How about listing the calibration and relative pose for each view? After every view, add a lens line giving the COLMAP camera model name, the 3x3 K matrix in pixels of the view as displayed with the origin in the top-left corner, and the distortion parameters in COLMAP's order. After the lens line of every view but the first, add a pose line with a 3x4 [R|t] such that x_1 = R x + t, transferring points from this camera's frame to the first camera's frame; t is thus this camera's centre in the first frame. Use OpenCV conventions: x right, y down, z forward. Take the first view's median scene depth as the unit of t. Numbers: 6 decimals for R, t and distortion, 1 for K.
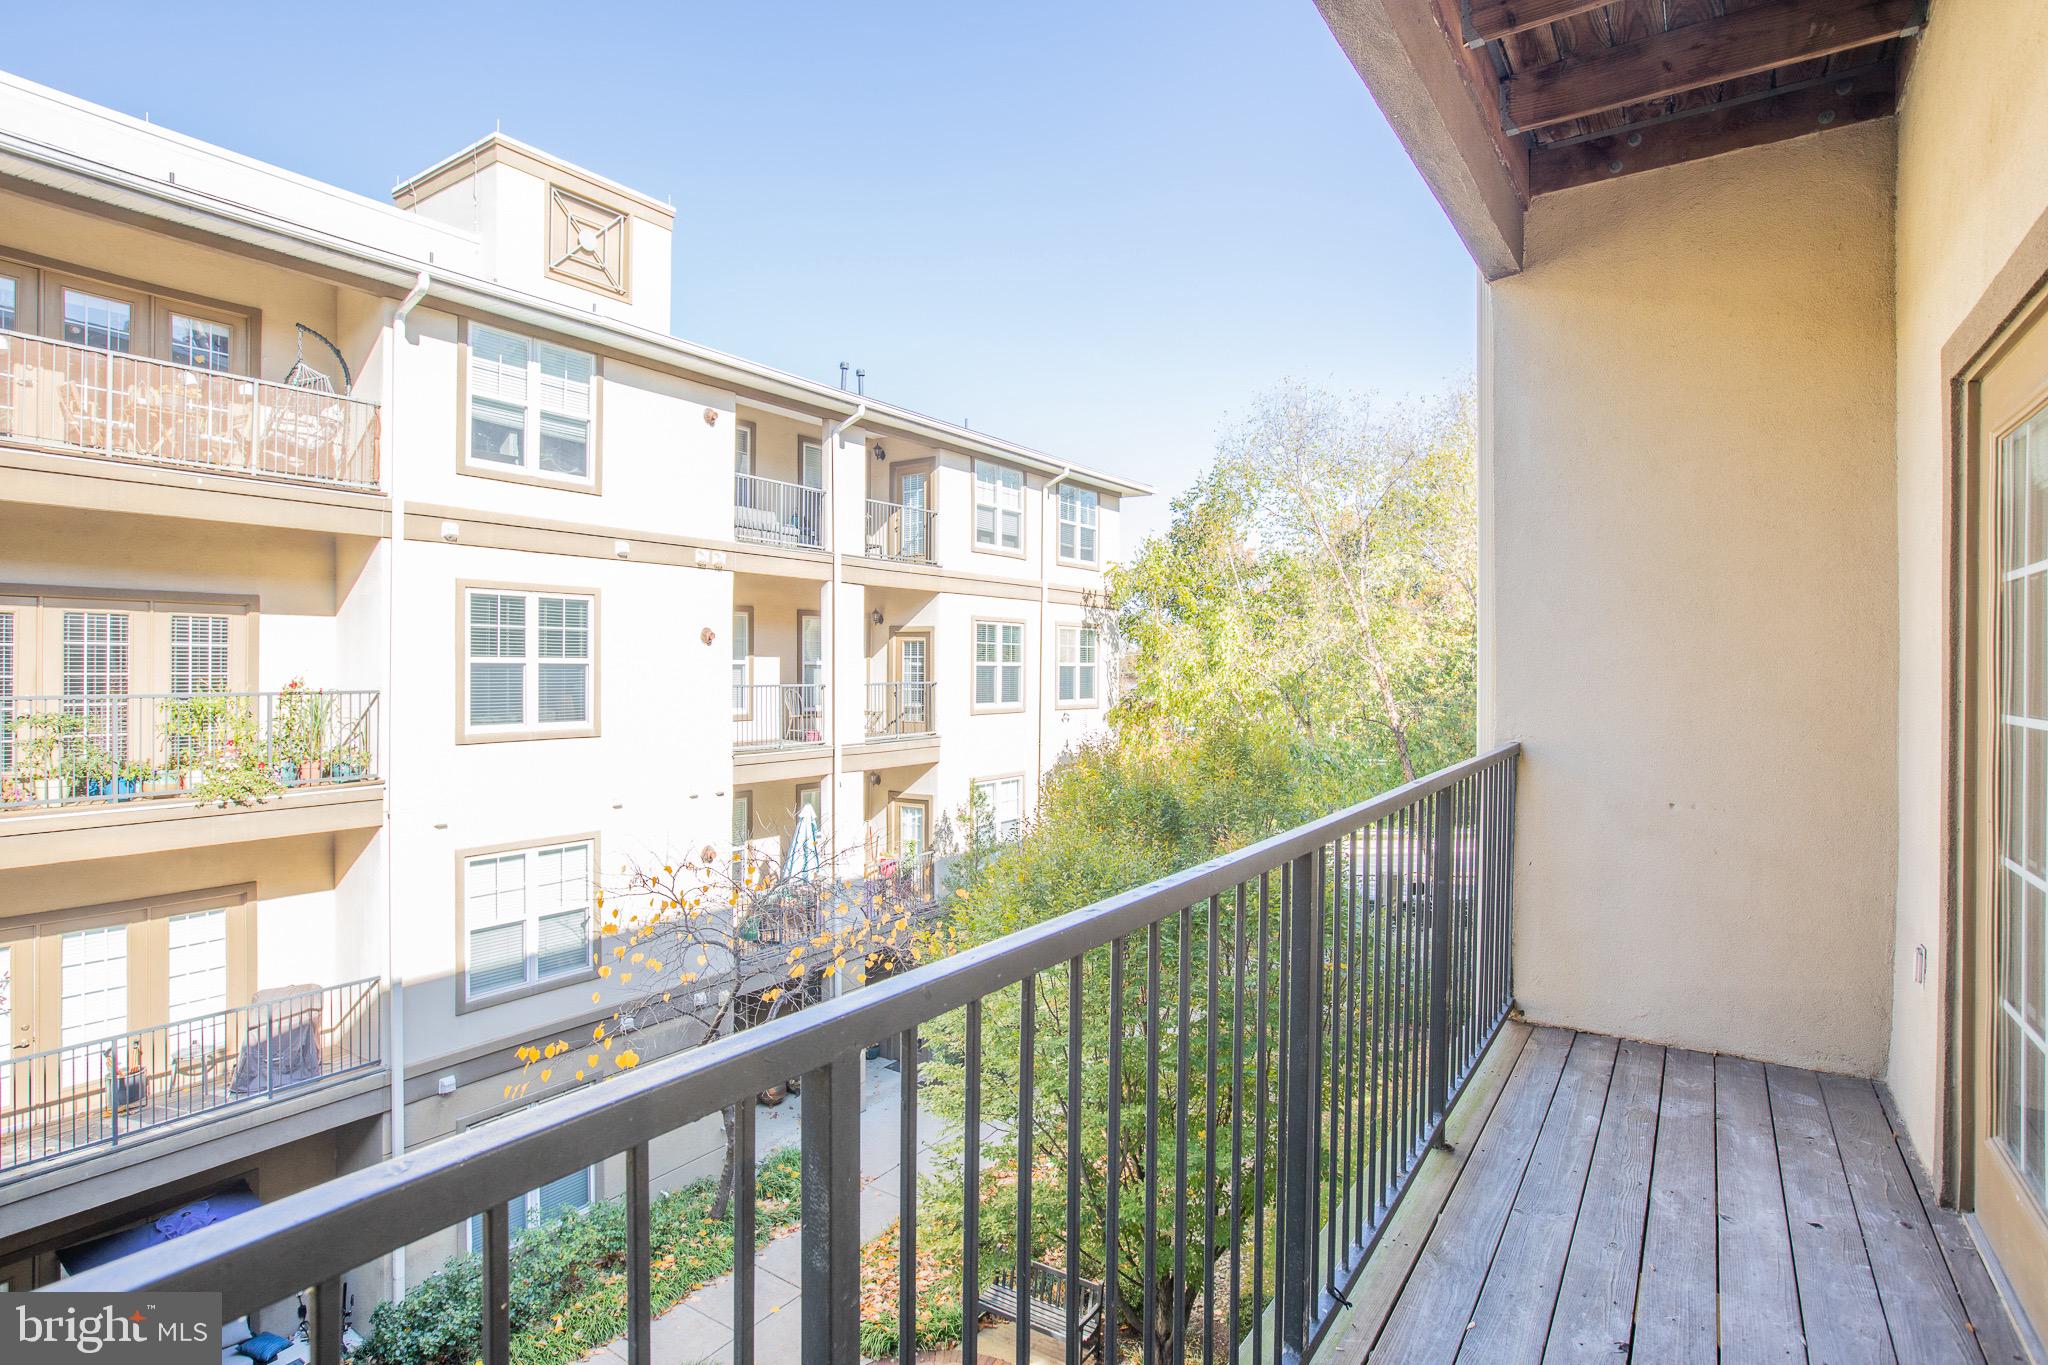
lens RADIAL K [[1053.6, 0, 1017.8], [0, 1053.6, 681.4], [0, 0, 1]] dist [-0.031313, 0.011463]
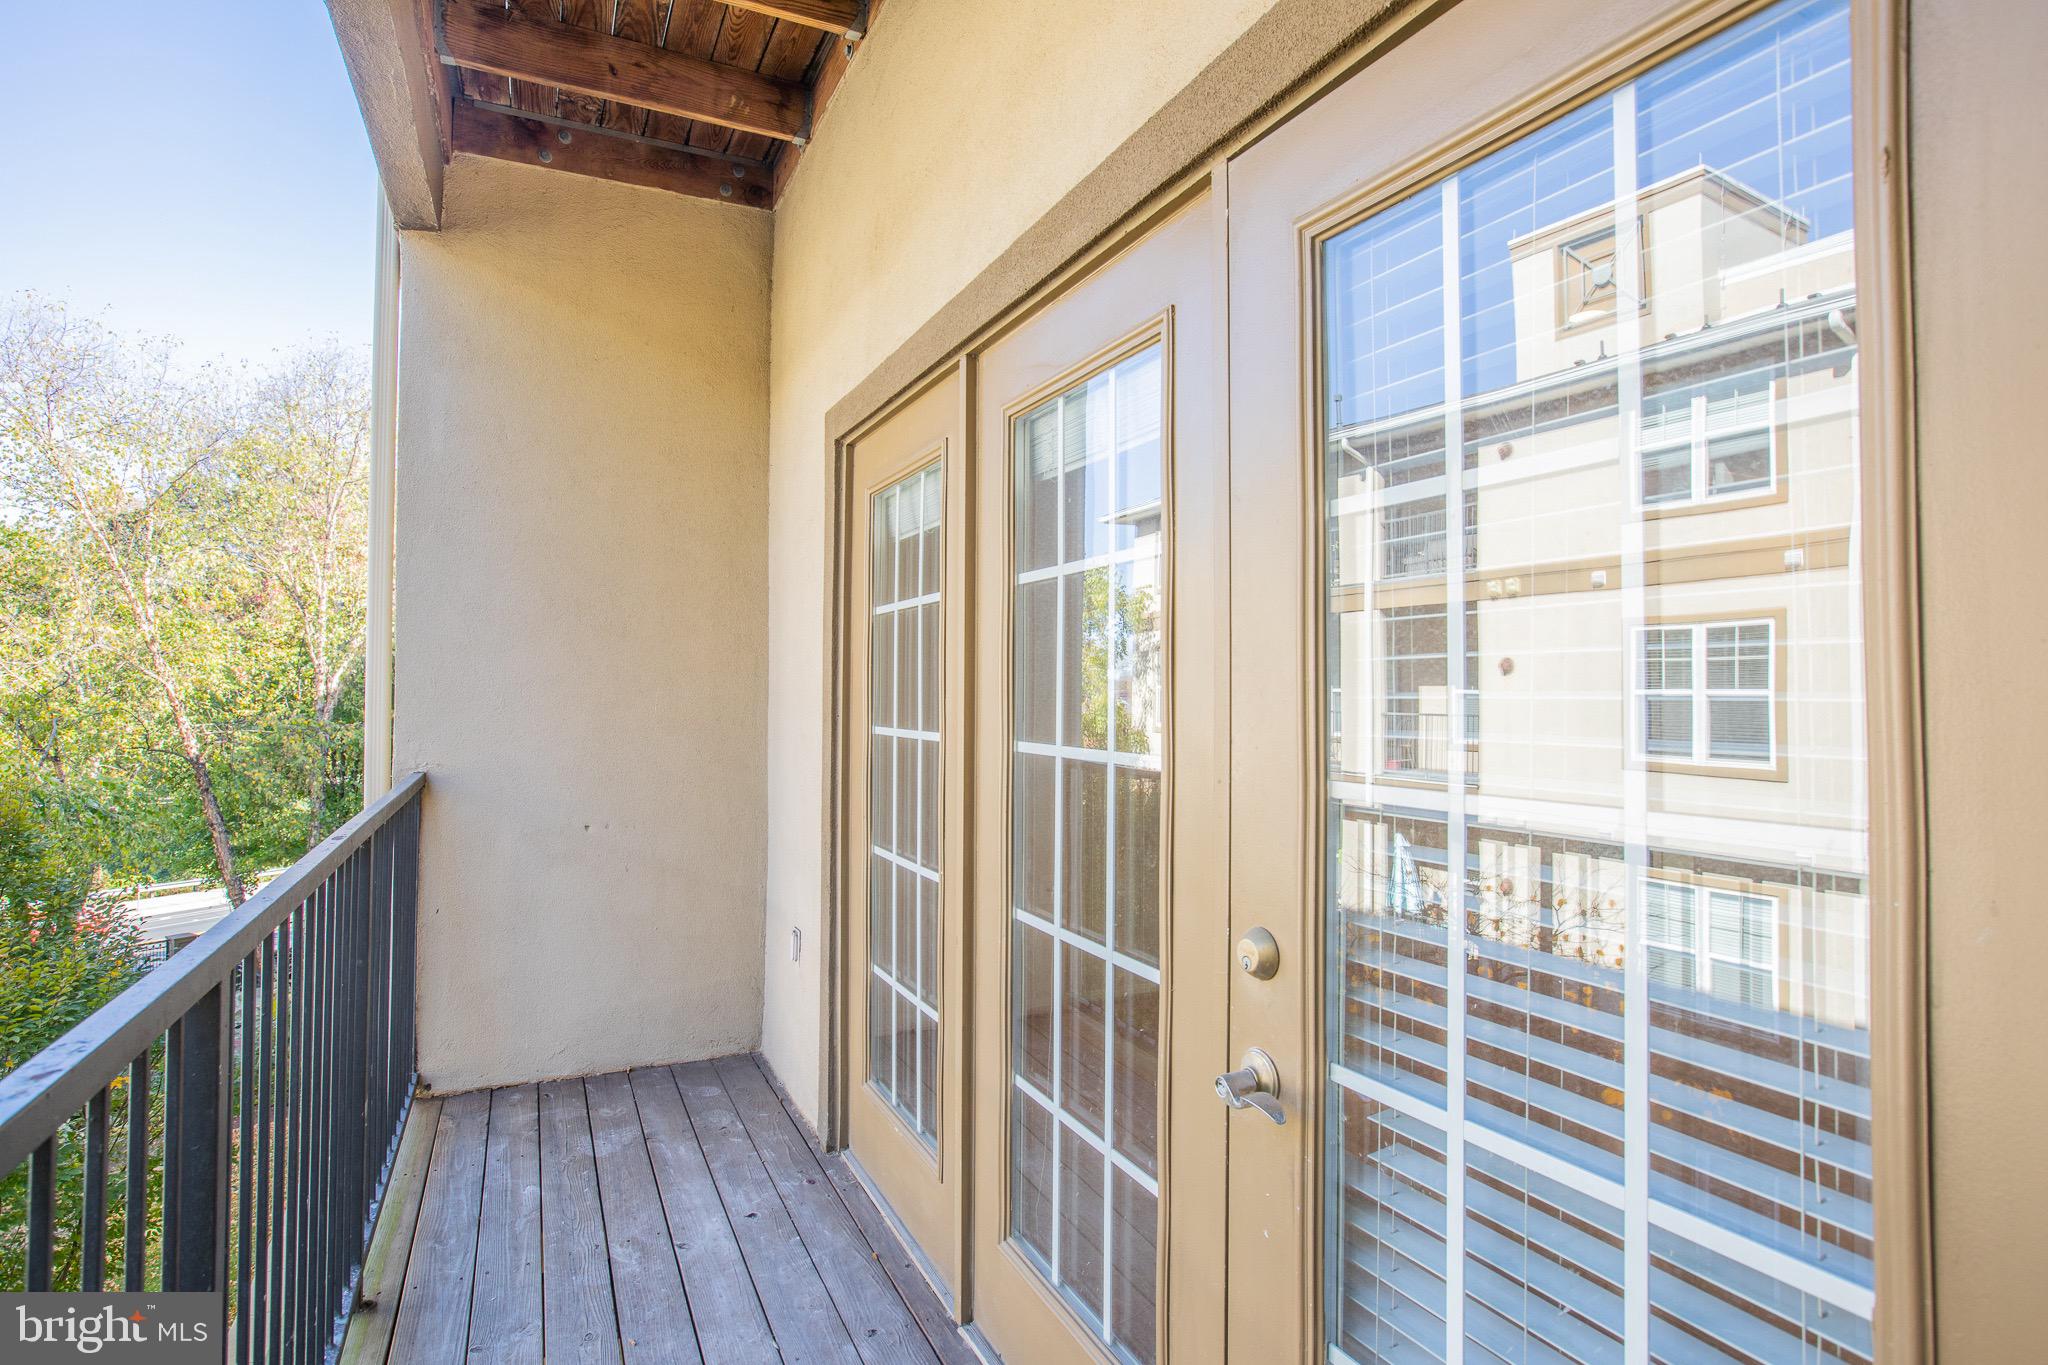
lens RADIAL K [[1053.6, 0, 1032.5], [0, 1053.6, 668.7], [0, 0, 1]] dist [-0.031313, 0.011463]
pose [[0.513744, 0.019324, 0.857726, -0.001389], [0.006674, 0.999626, -0.026518, 0.000114], [-0.857917, 0.019348, 0.513423, 0.150402]]
